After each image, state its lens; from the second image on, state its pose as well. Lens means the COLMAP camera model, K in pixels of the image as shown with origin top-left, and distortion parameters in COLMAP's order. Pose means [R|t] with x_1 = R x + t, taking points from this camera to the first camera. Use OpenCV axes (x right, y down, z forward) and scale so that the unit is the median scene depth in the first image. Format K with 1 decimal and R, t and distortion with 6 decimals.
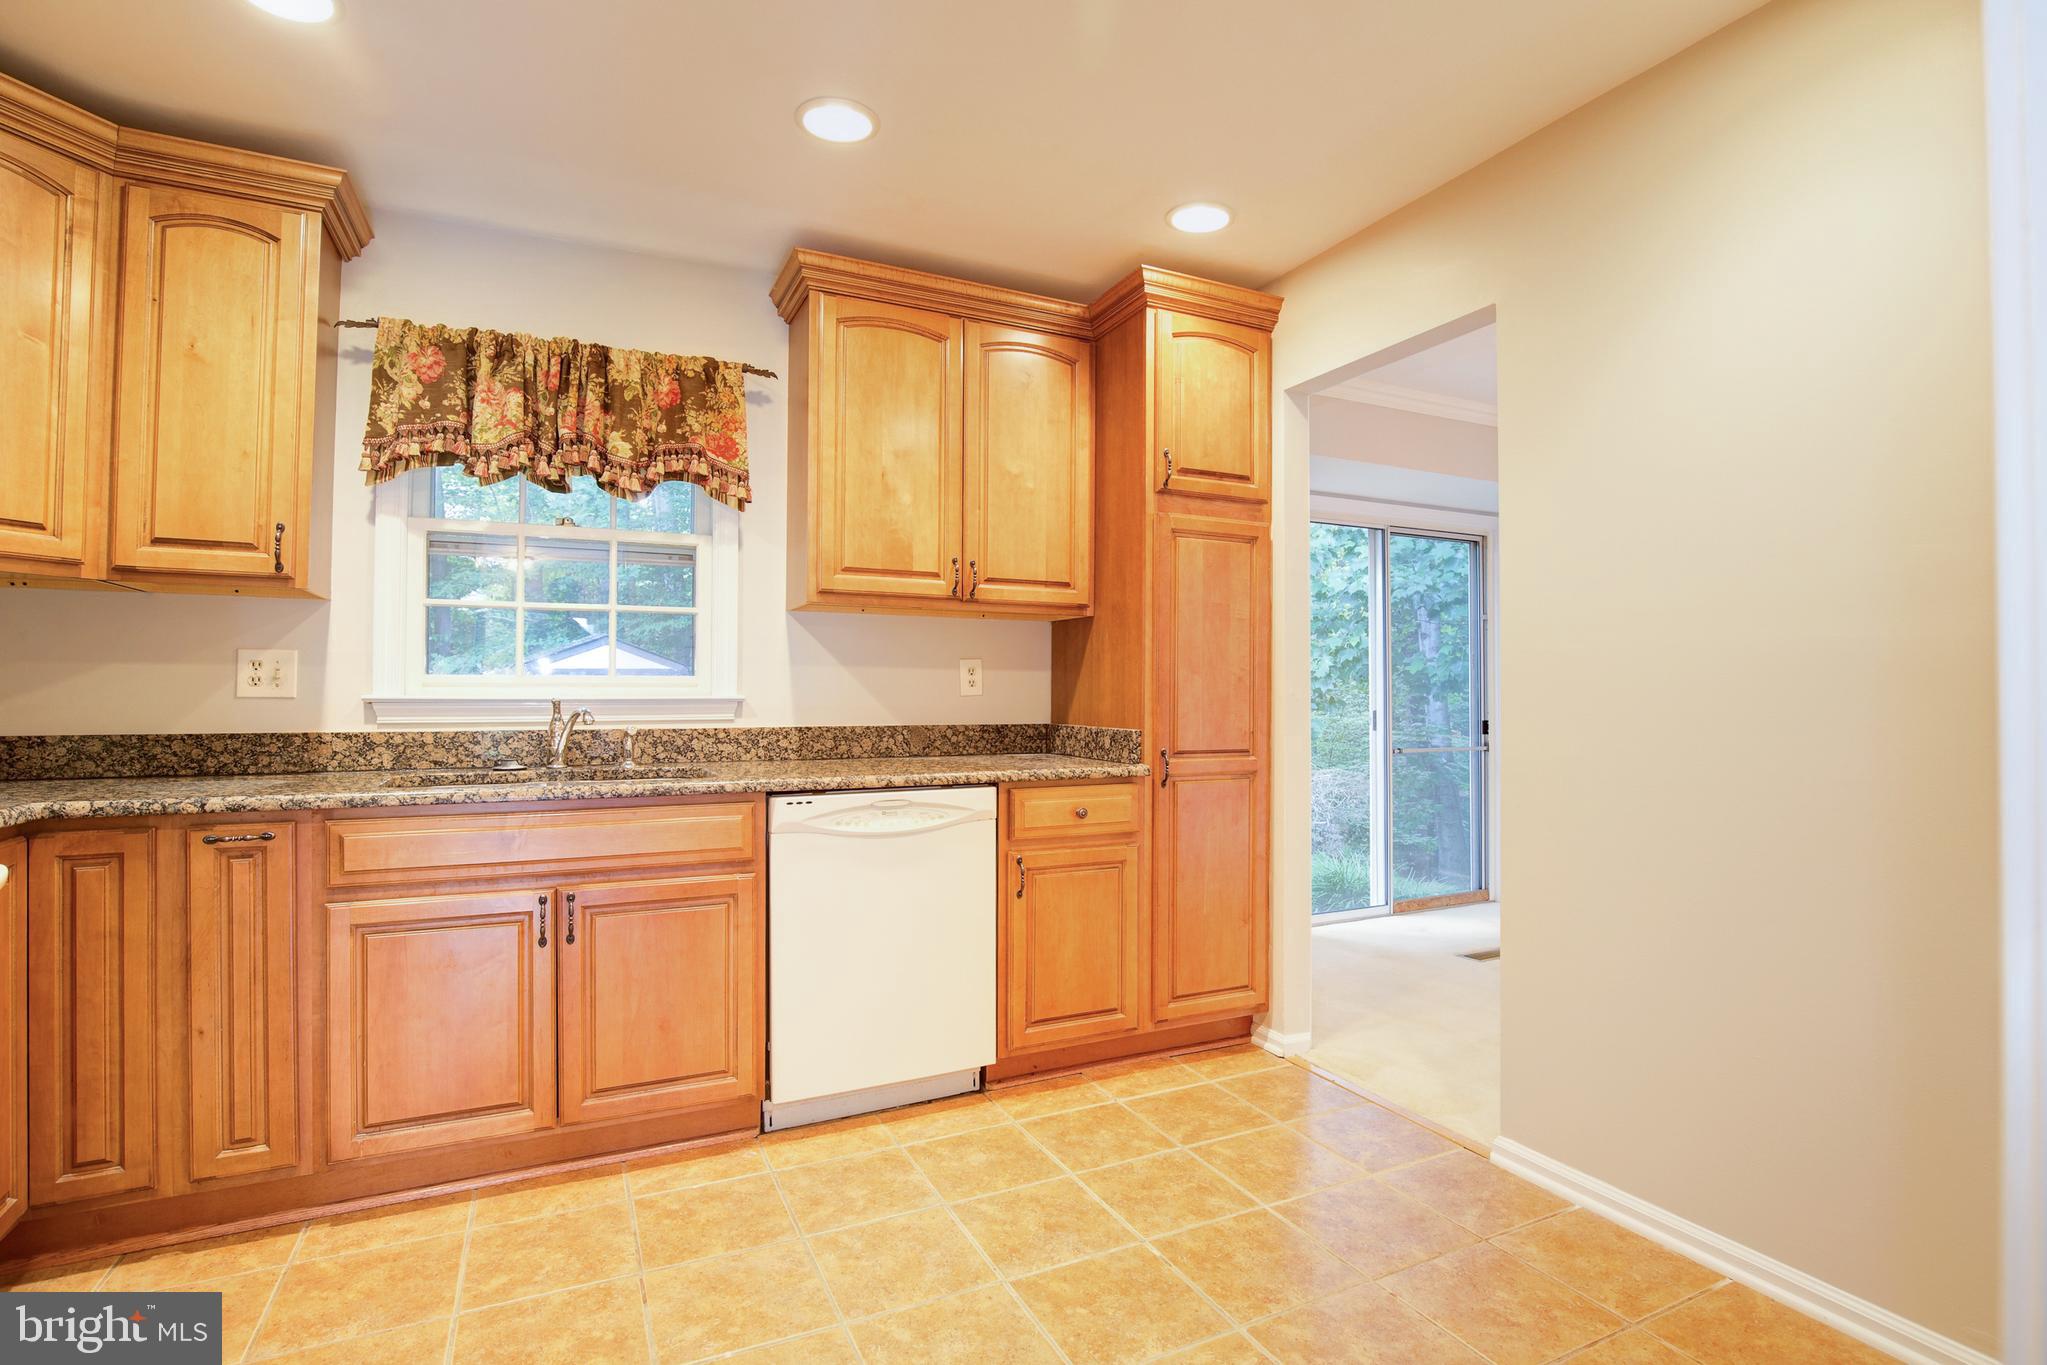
lens RADIAL K [[962.3, 0, 996.2], [0, 962.3, 682.3], [0, 0, 1]] dist [-0.024775, 0.000905]
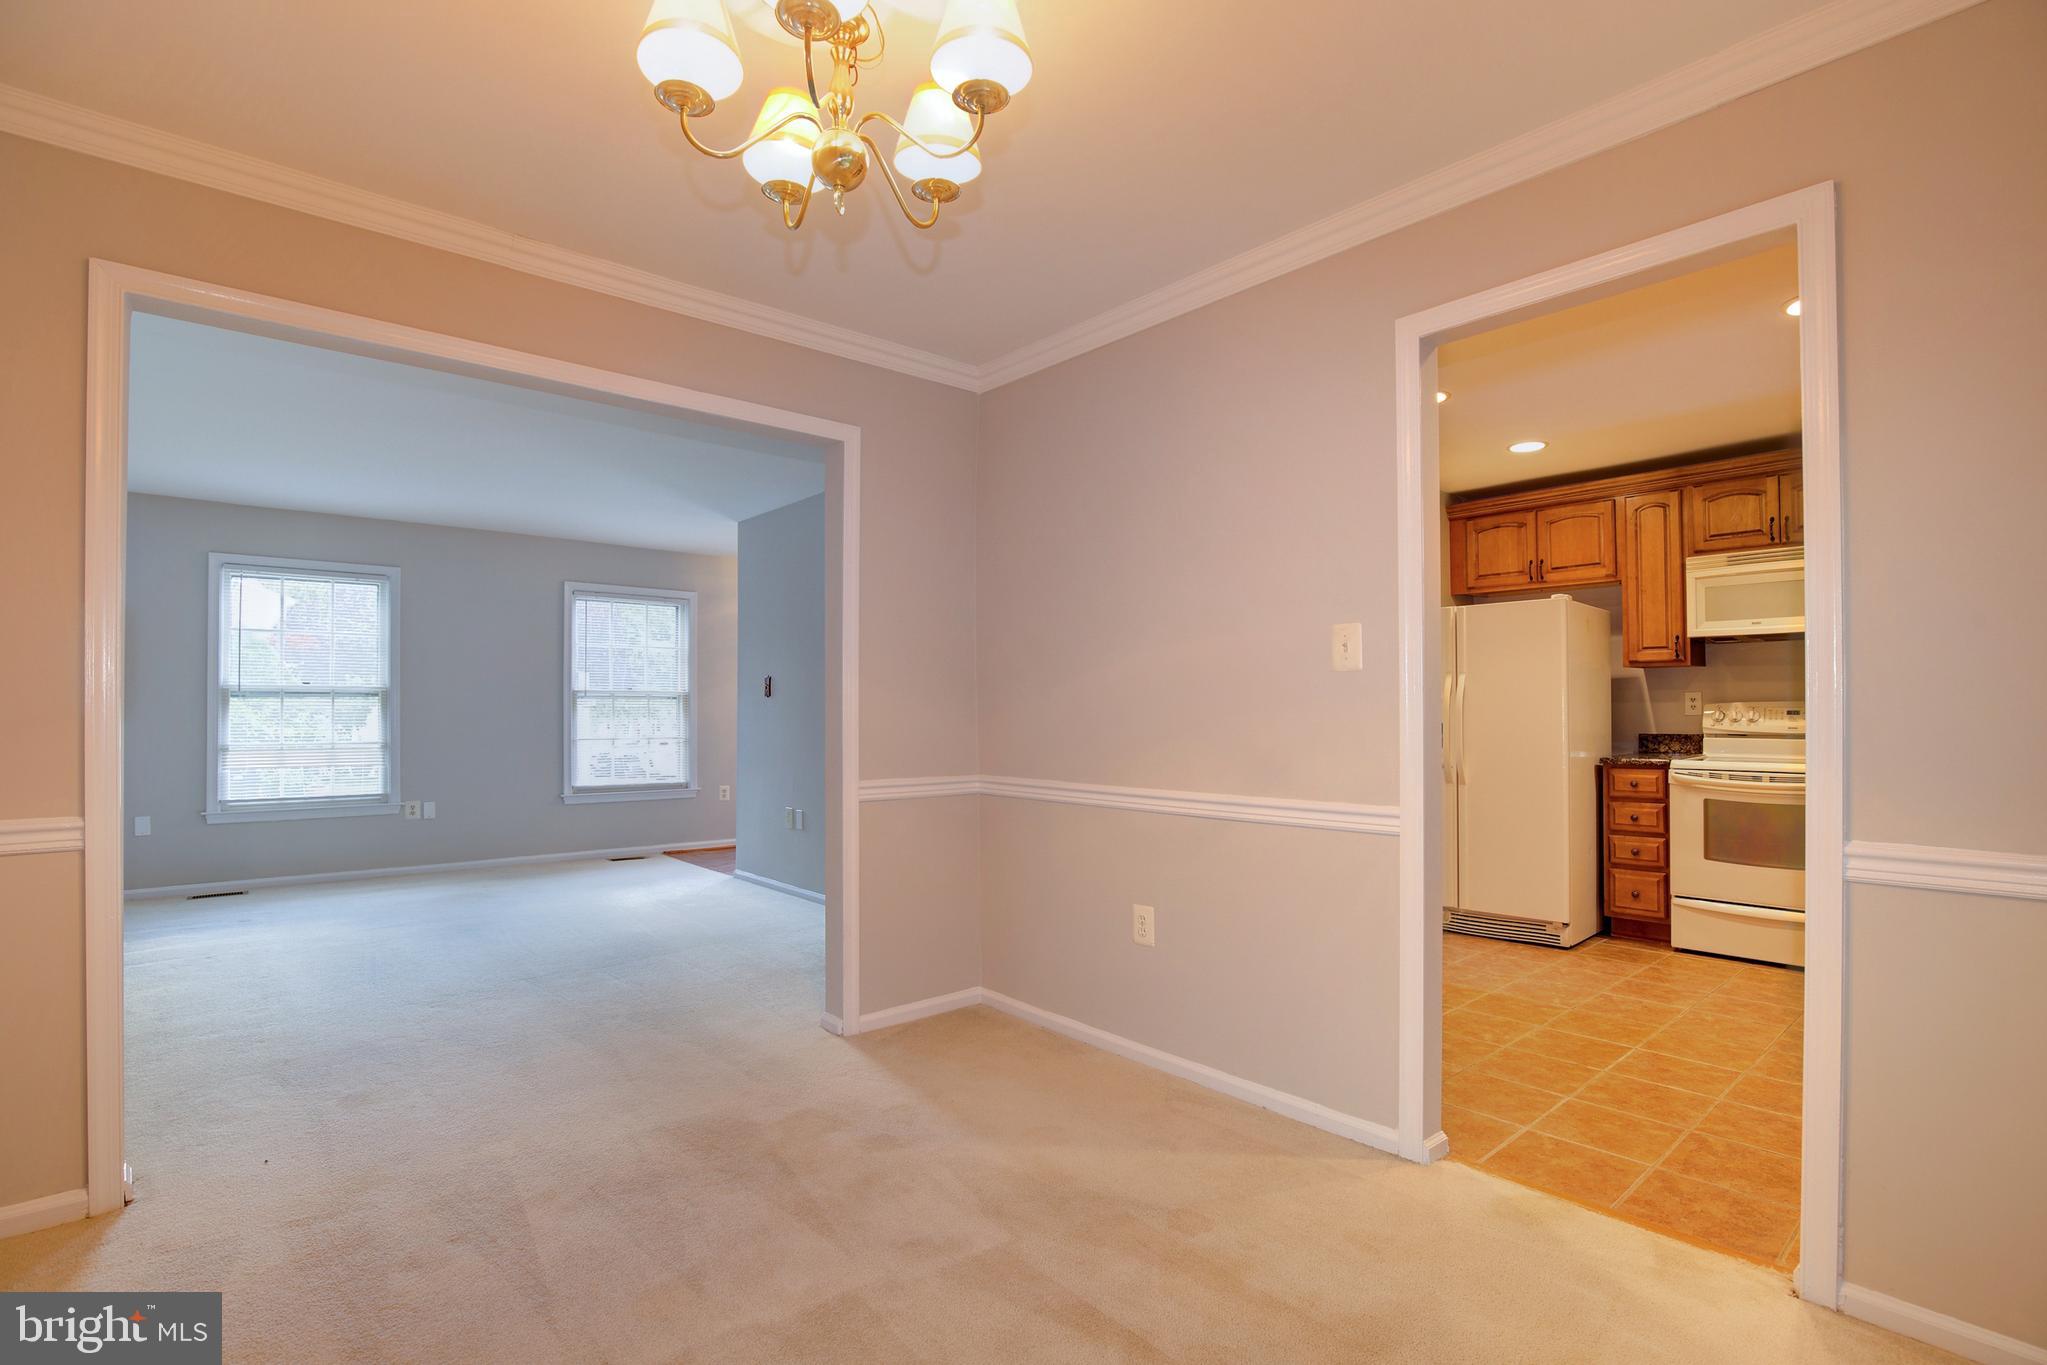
lens RADIAL K [[955.9, 0, 1033.7], [0, 955.9, 694.9], [0, 0, 1]] dist [-0.027659, 0.000277]
pose [[-0.952995, -0.008974, -0.302854, 1.117926], [0.000551, 0.999508, -0.031351, 0.021045], [0.302986, -0.030044, -0.952521, 1.633261]]
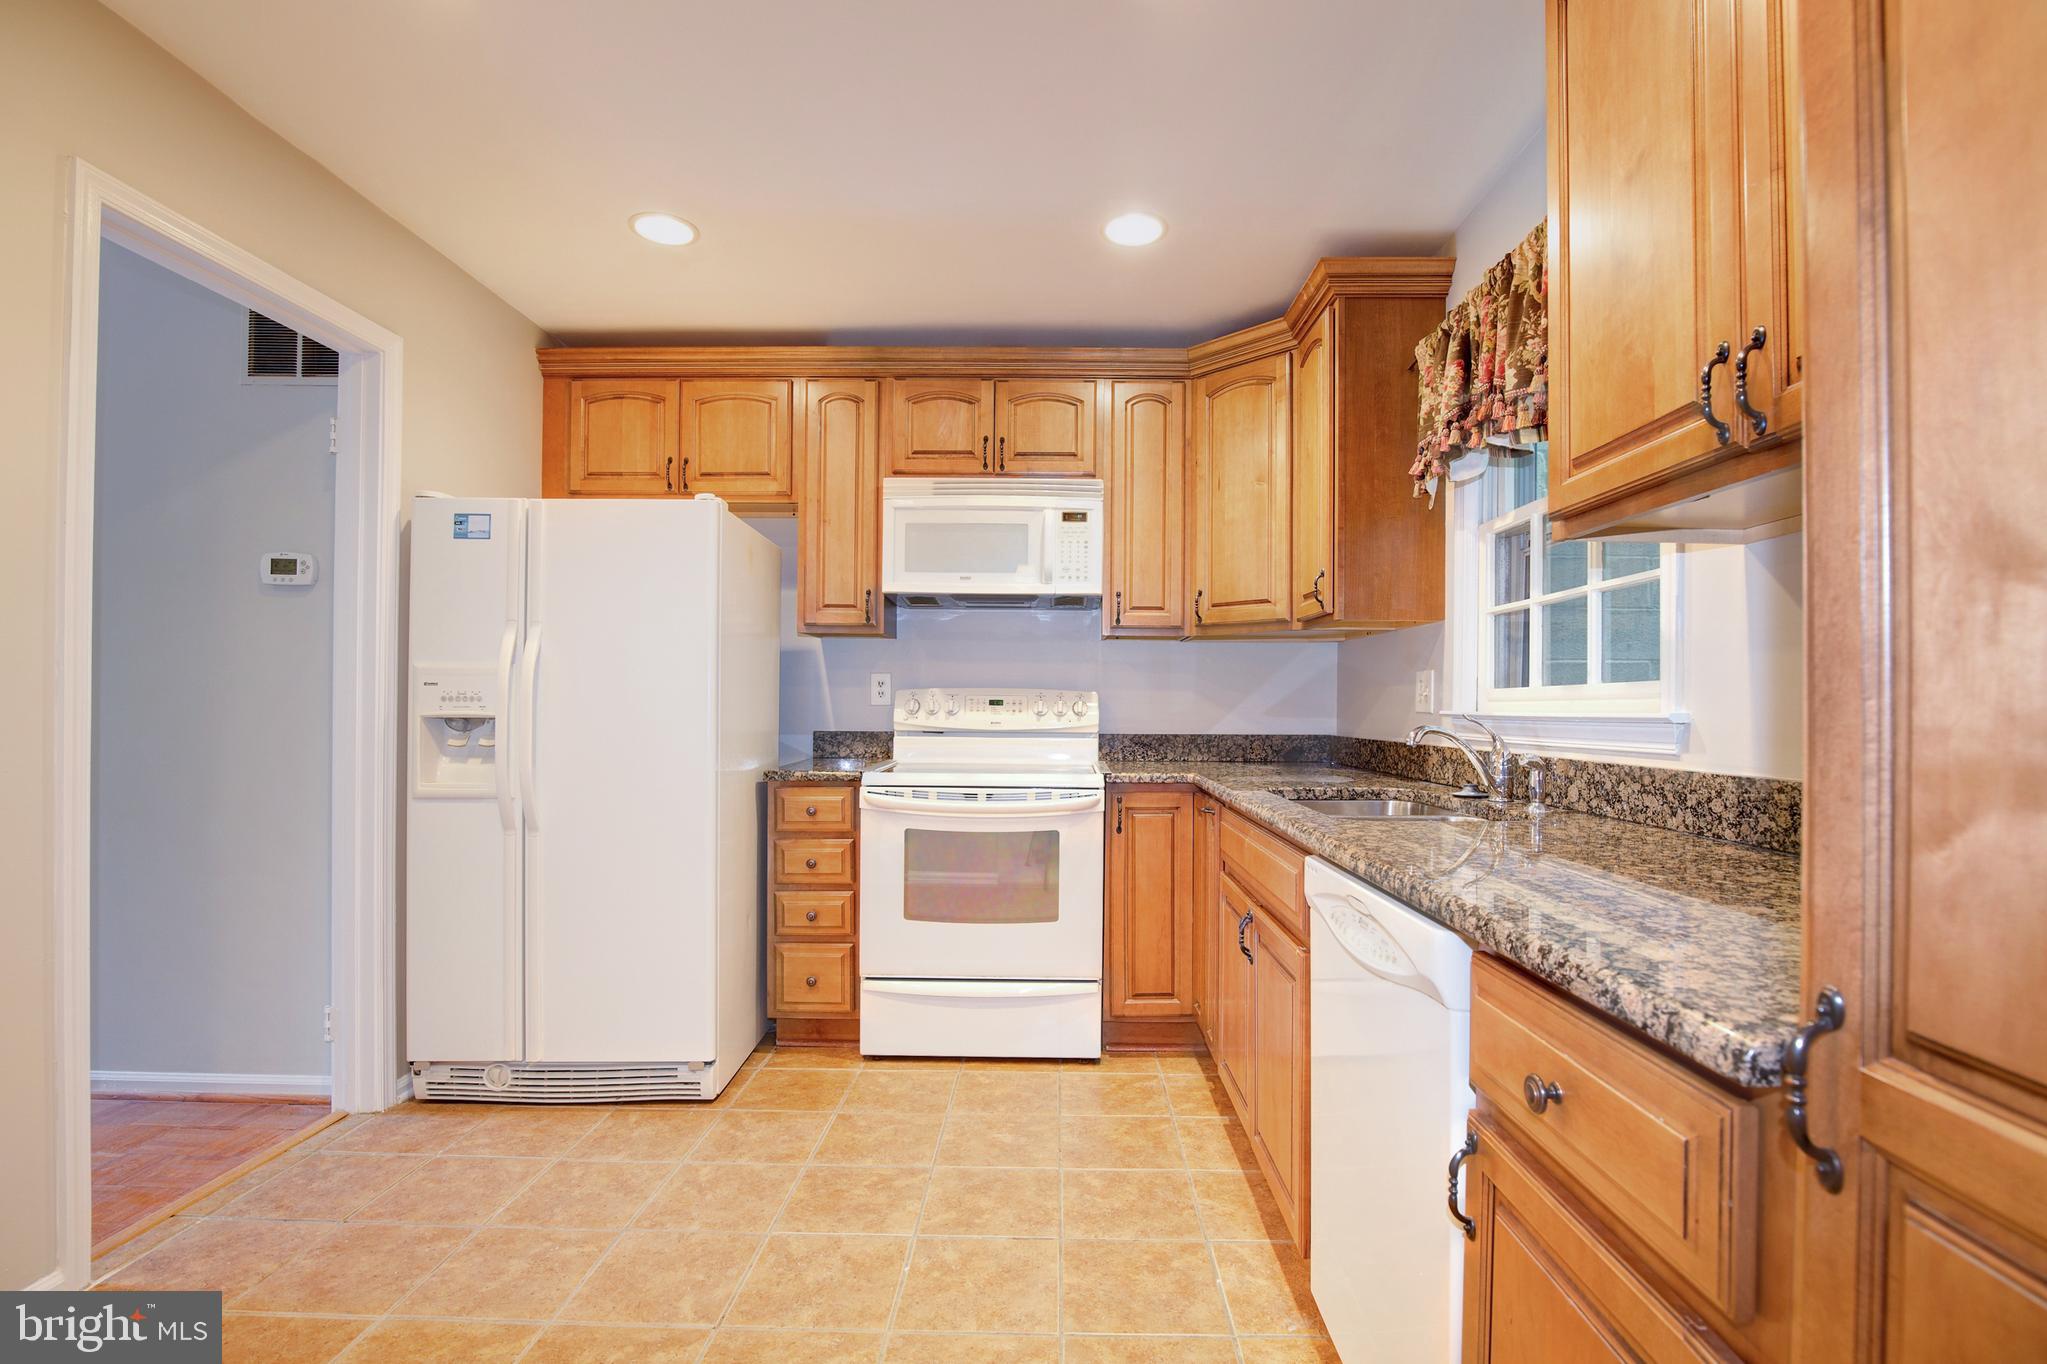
lens RADIAL K [[966.2, 0, 1051.9], [0, 966.2, 700.6], [0, 0, 1]] dist [-0.031740, 0.000077]
pose [[-0.410338, -0.011001, -0.911867, 0.447907], [0.001967, 0.999914, -0.012948, 0.015069], [0.911931, -0.007107, -0.410281, 1.021048]]
